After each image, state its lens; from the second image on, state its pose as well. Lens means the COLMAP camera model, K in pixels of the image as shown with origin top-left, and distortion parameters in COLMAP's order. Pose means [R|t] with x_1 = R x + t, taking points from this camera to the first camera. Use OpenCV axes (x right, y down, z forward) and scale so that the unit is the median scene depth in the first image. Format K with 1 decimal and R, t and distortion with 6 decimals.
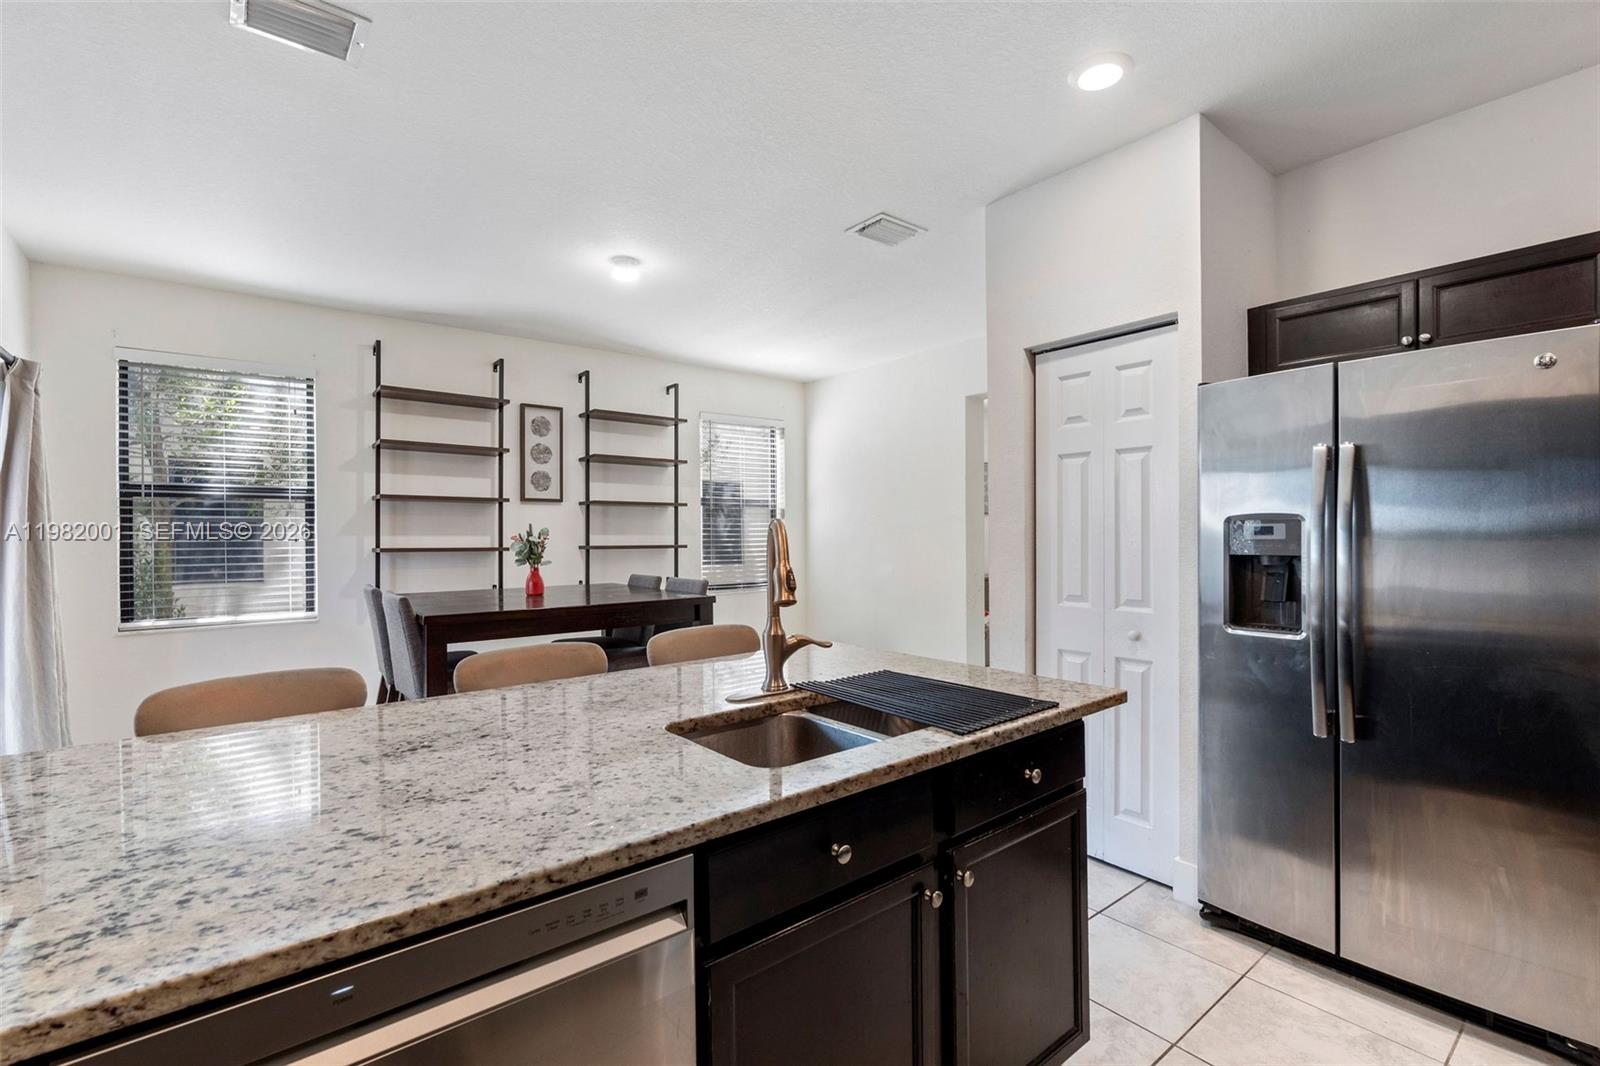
lens RADIAL K [[708.2, 0, 800.0], [0, 708.2, 533.0], [0, 0, 1]] dist [-0.009183, -0.000057]
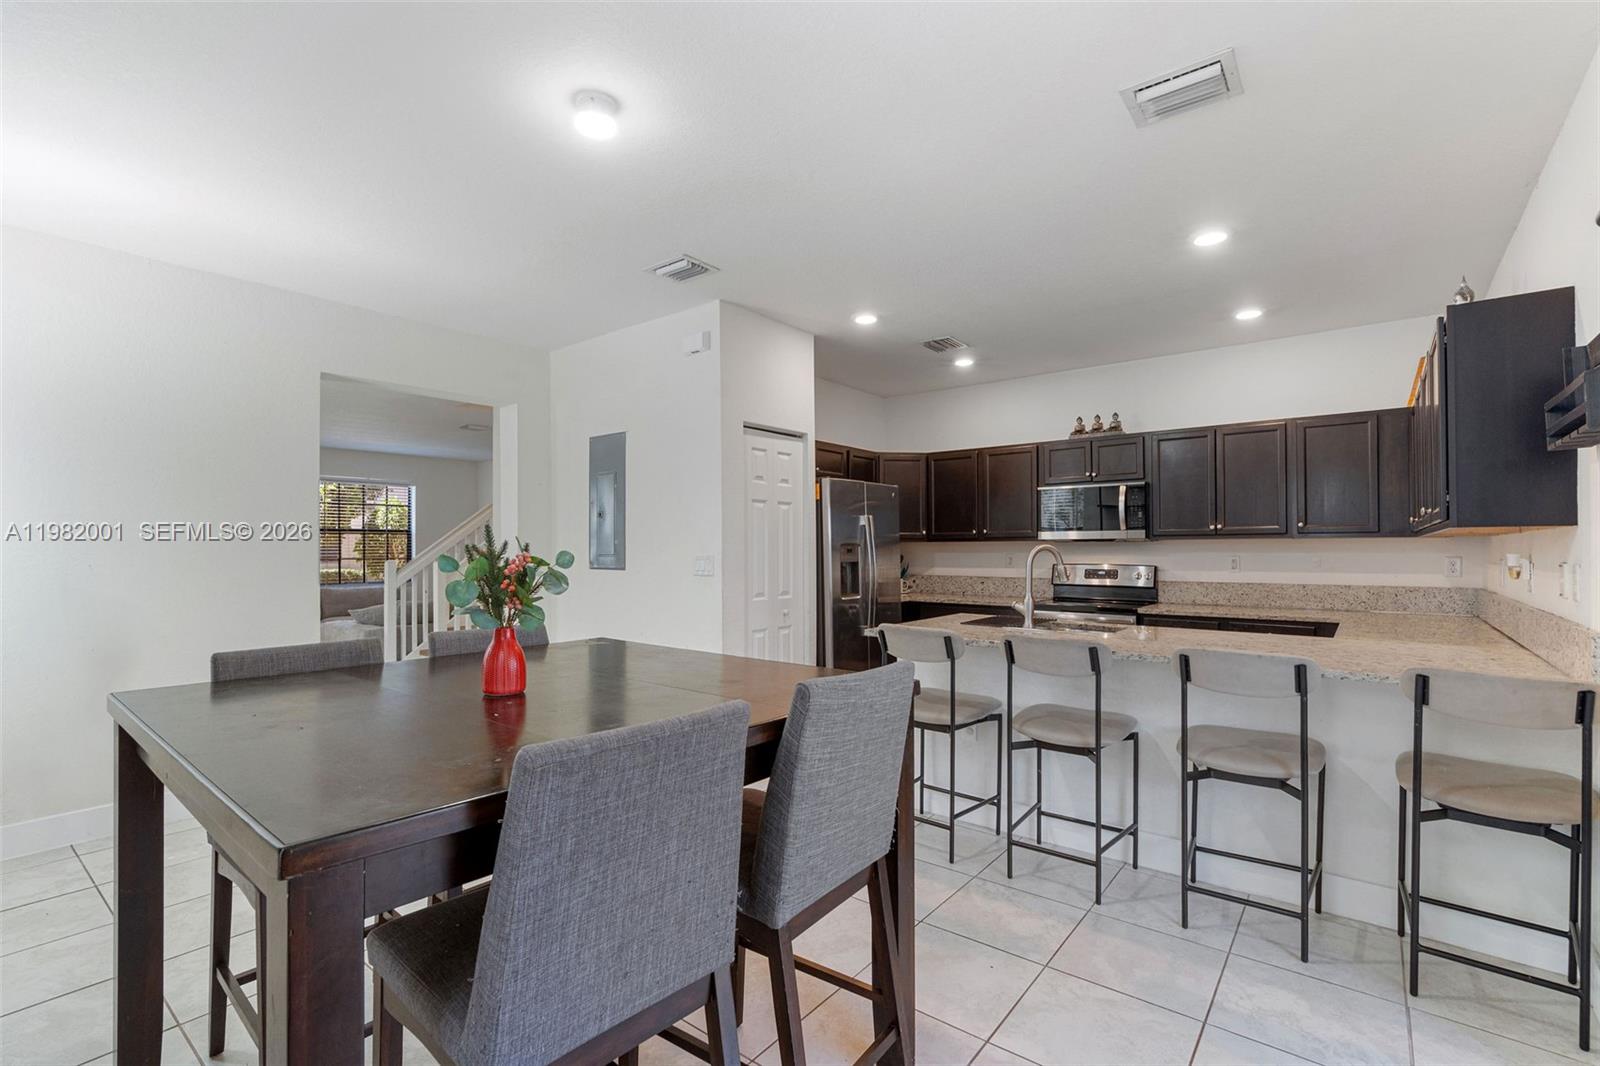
lens RADIAL K [[724.0, 0, 795.2], [0, 724.0, 535.6], [0, 0, 1]] dist [-0.001418, 0.000179]
pose [[-0.227465, 0.020778, 0.973565, -1.533428], [0.000683, 0.999775, -0.021178, -0.003723], [-0.973786, -0.004152, -0.227428, 1.703454]]
